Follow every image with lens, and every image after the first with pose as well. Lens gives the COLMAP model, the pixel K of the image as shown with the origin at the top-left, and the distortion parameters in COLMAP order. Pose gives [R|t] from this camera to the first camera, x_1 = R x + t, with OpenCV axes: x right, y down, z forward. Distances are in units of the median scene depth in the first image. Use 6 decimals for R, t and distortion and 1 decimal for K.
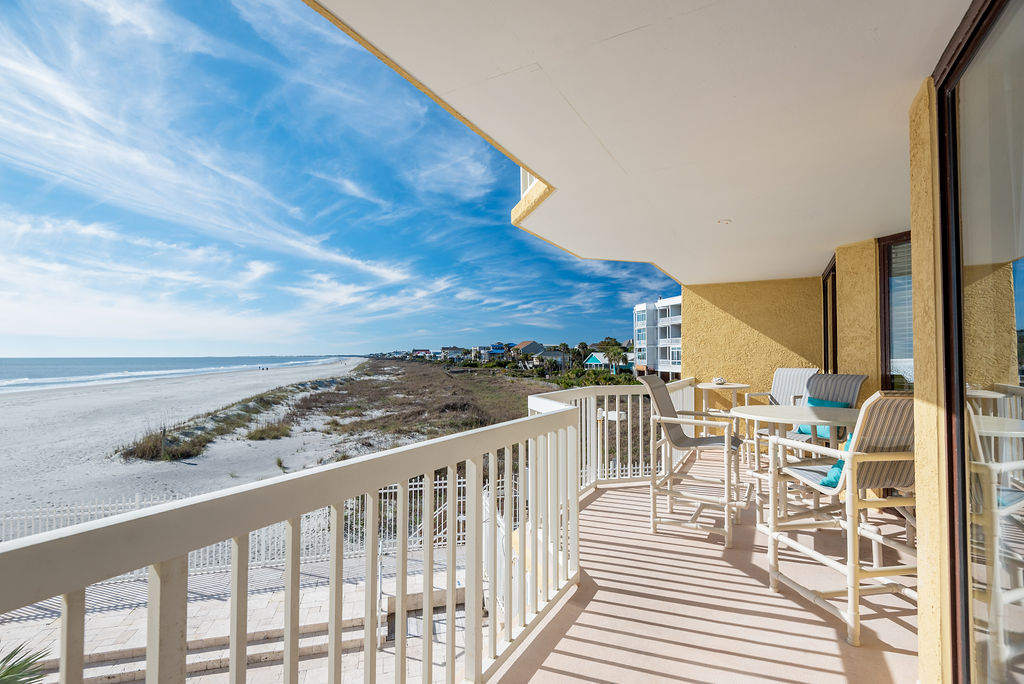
lens RADIAL K [[477.3, 0, 505.7], [0, 477.3, 338.7], [0, 0, 1]] dist [0.020484, -0.011128]
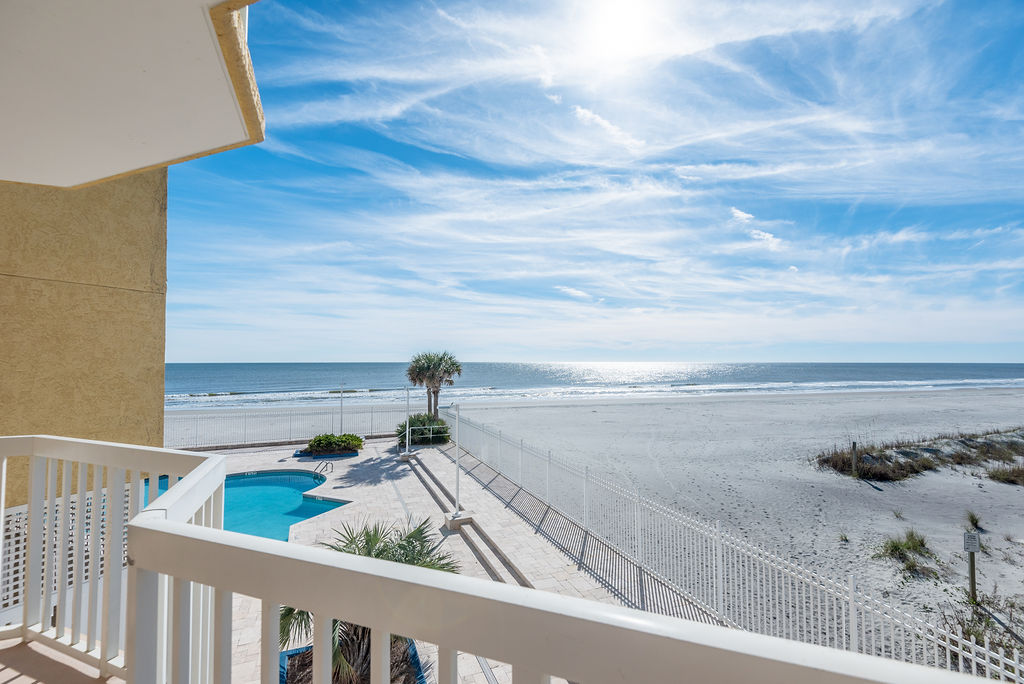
lens RADIAL K [[477.3, 0, 521.0], [0, 477.3, 339.6], [0, 0, 1]] dist [0.020484, -0.011128]
pose [[0.112382, -0.040359, -0.992845, 0.048835], [0.031150, 0.998827, -0.037076, 0.002943], [0.993177, -0.026760, 0.113507, 0.100530]]
